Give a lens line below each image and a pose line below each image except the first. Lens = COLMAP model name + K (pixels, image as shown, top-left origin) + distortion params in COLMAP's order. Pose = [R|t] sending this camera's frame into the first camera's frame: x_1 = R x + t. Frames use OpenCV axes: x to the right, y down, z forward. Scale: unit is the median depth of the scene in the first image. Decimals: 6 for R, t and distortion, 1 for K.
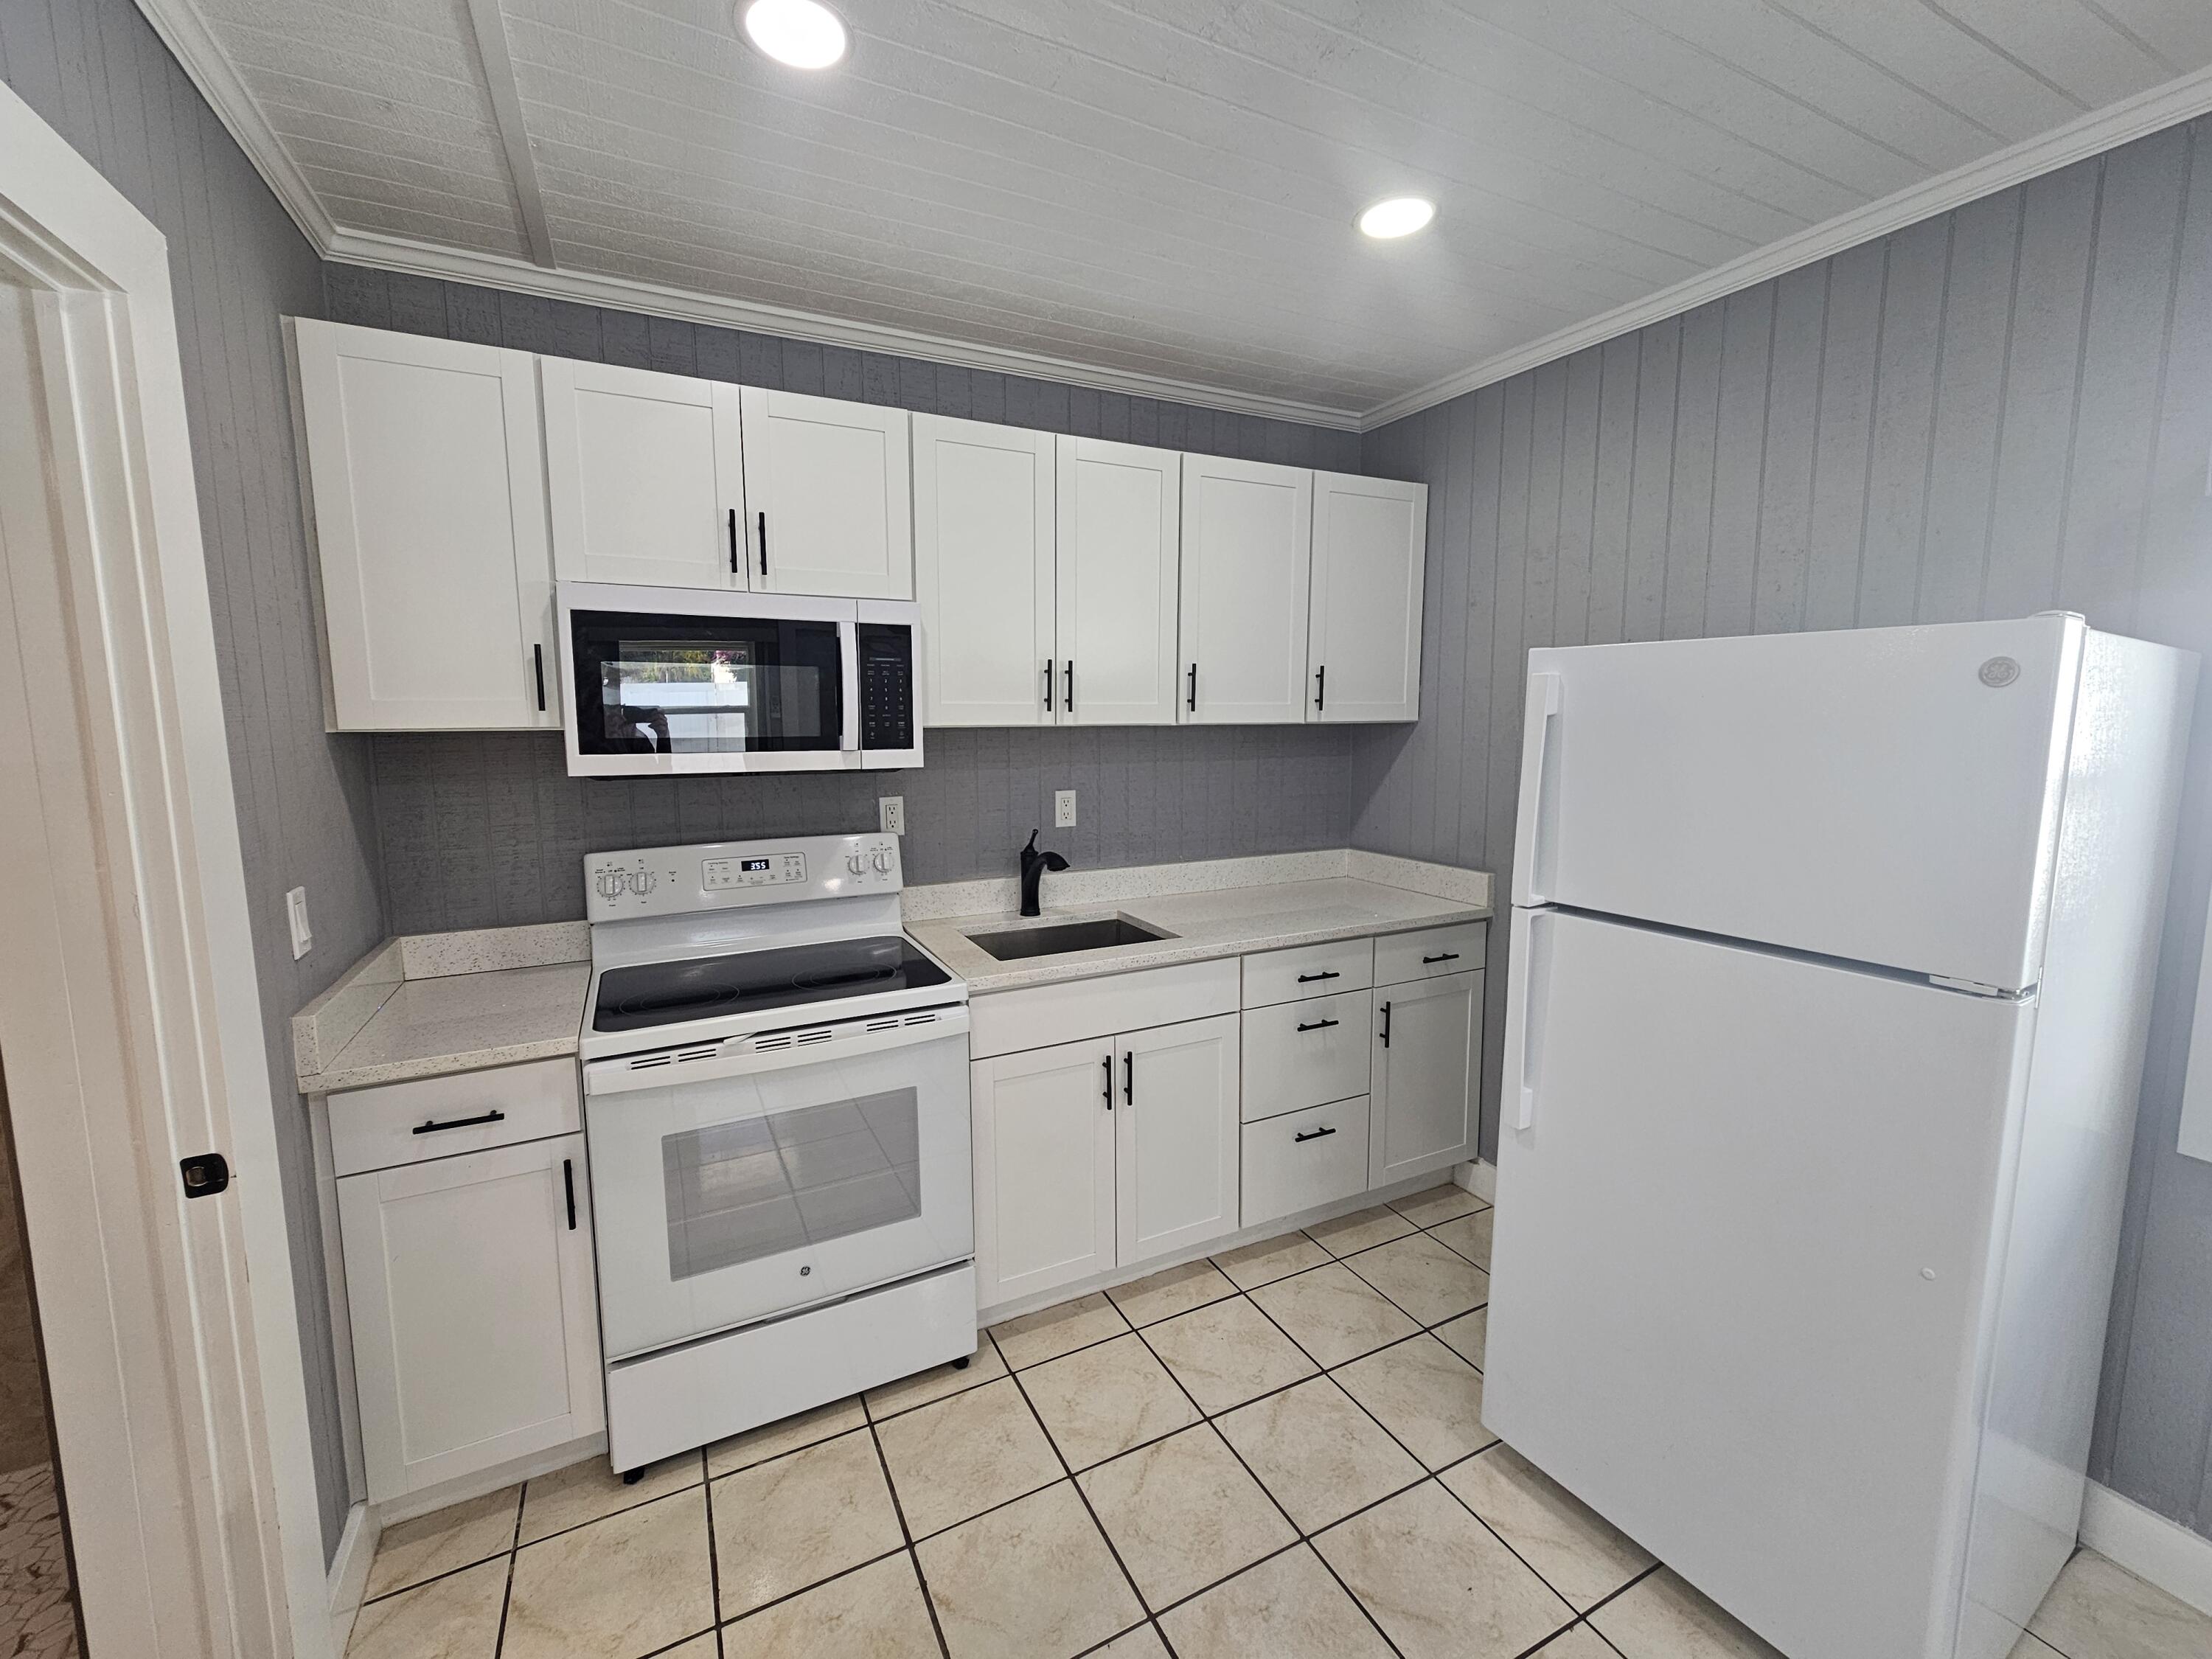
lens RADIAL K [[907.6, 0, 1101.4], [0, 907.6, 813.9], [0, 0, 1]] dist [0.002791, -0.001049]
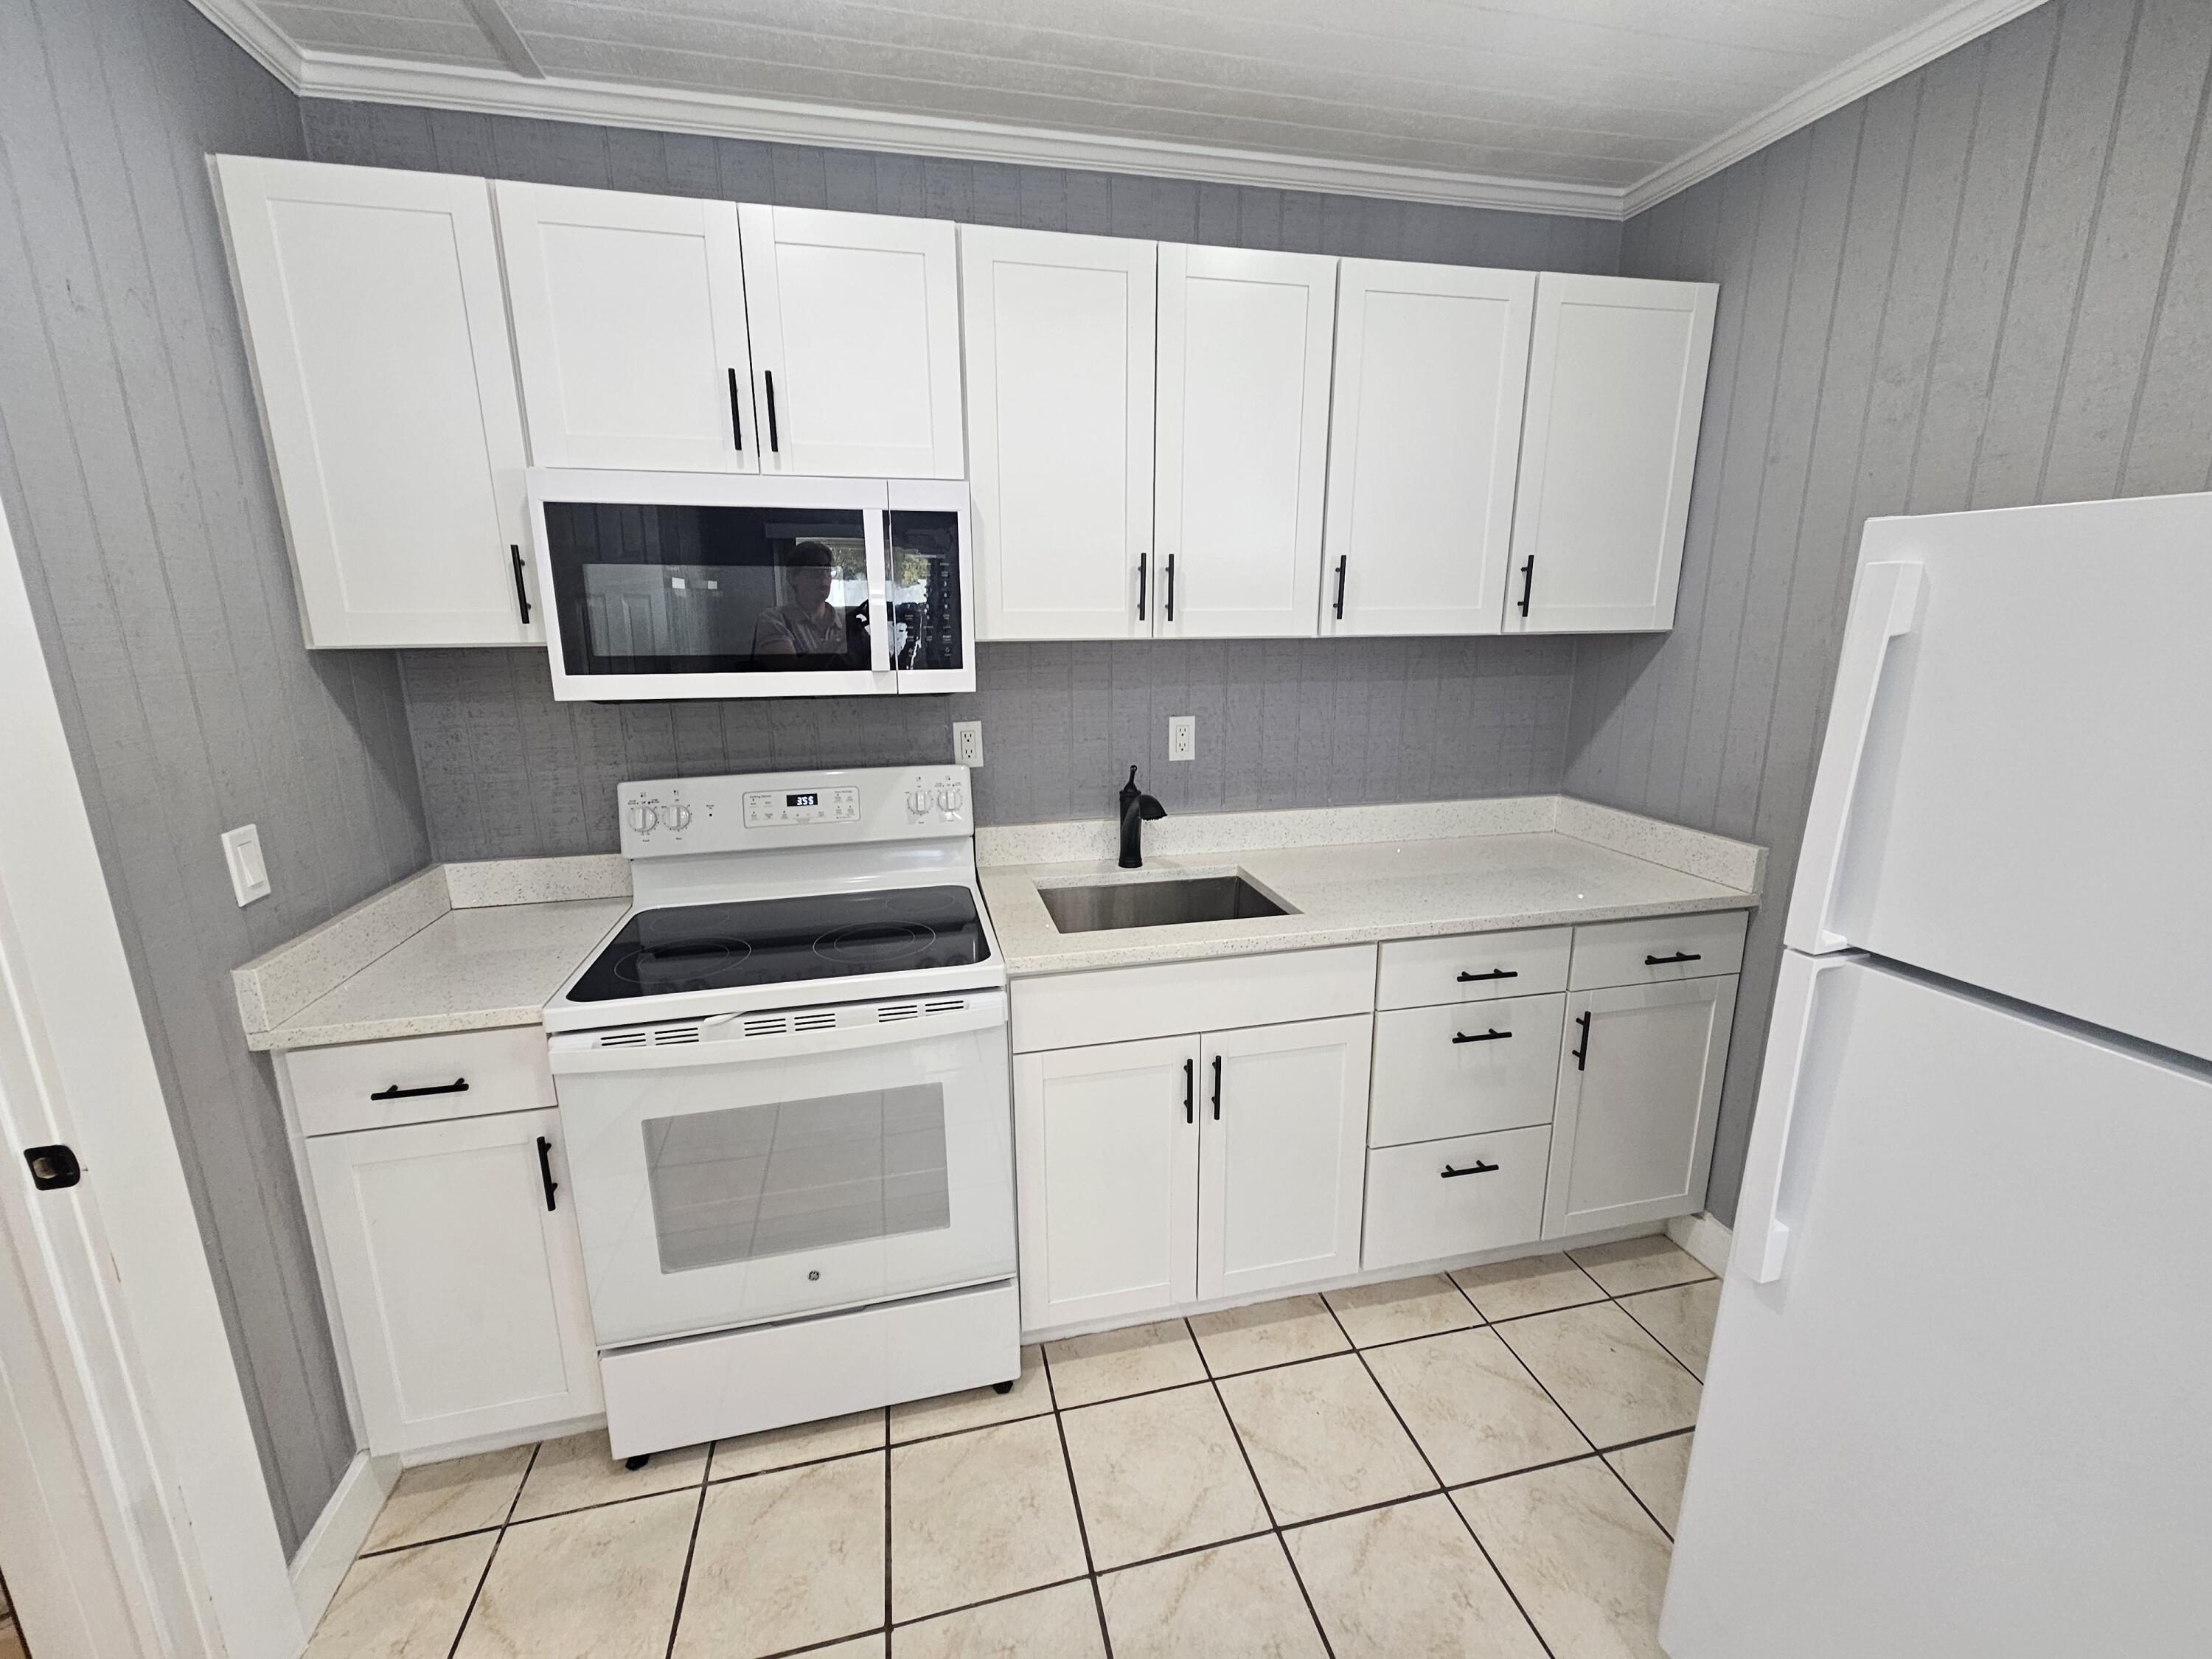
lens RADIAL K [[907.6, 0, 1101.5], [0, 907.6, 814.2], [0, 0, 1]] dist [0.002791, -0.001049]
pose [[0.971803, 0.048841, -0.230681, 0.112413], [-0.023015, 0.993289, 0.113348, -0.039521], [0.234668, -0.104843, 0.966405, 0.244559]]
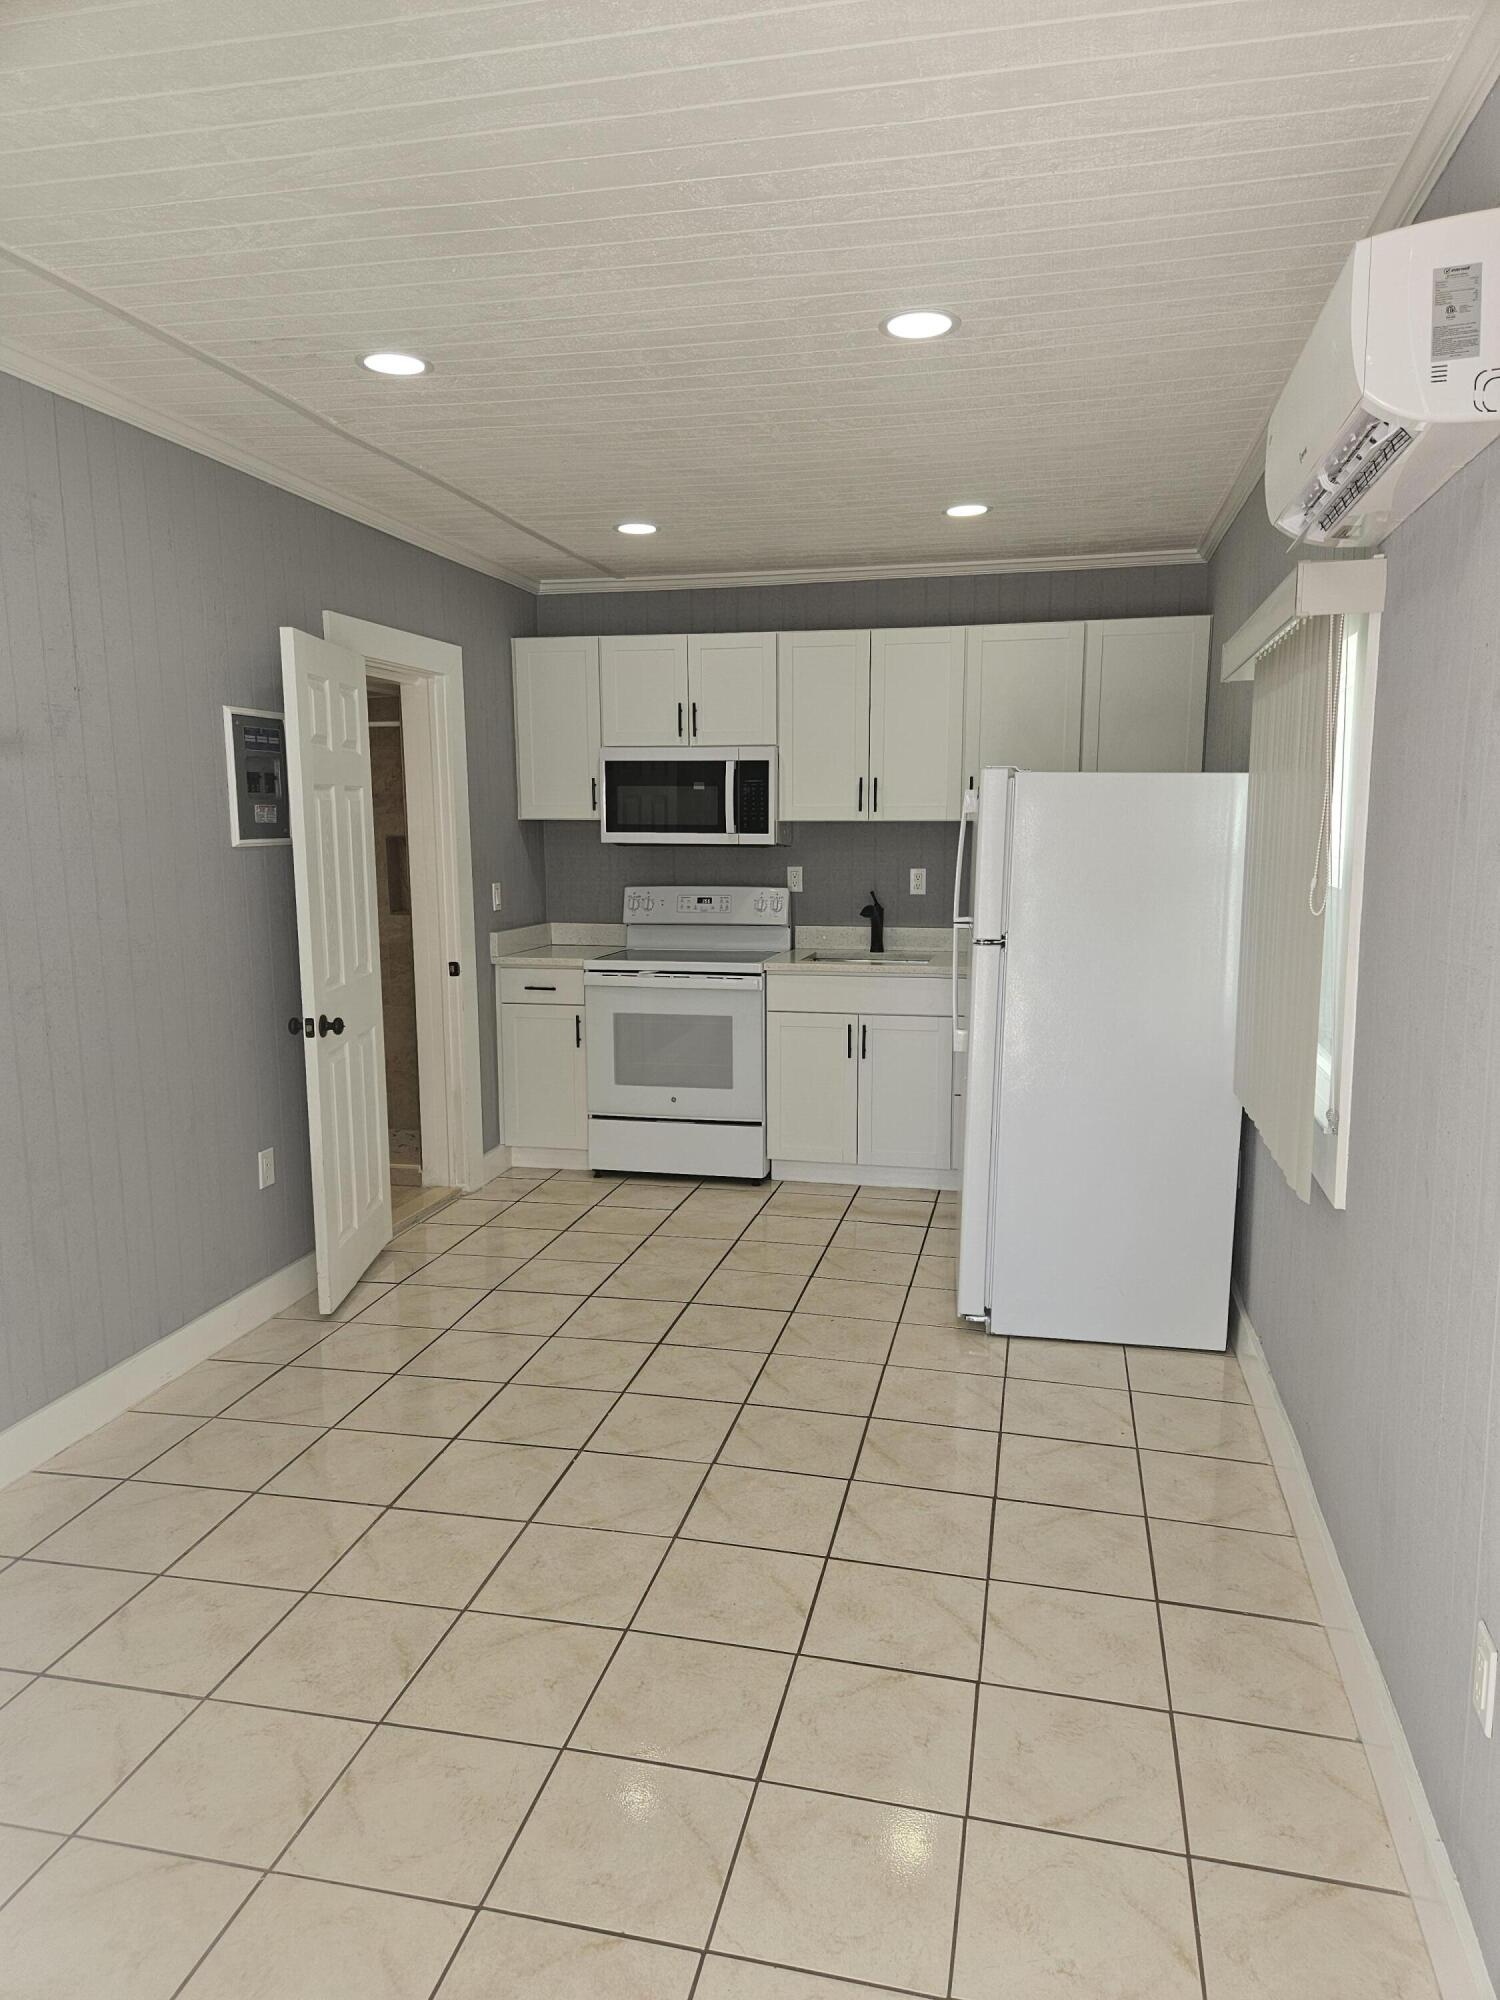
lens RADIAL K [[1320.0, 0, 760.2], [0, 1320.0, 1020.0], [0, 0, 1]] dist [0.046268, -0.009707]
pose [[0.775965, 0.099310, -0.622910, 1.436952], [-0.071821, 0.995016, 0.069167, 0.112940], [0.626674, -0.008934, 0.779230, -1.000909]]
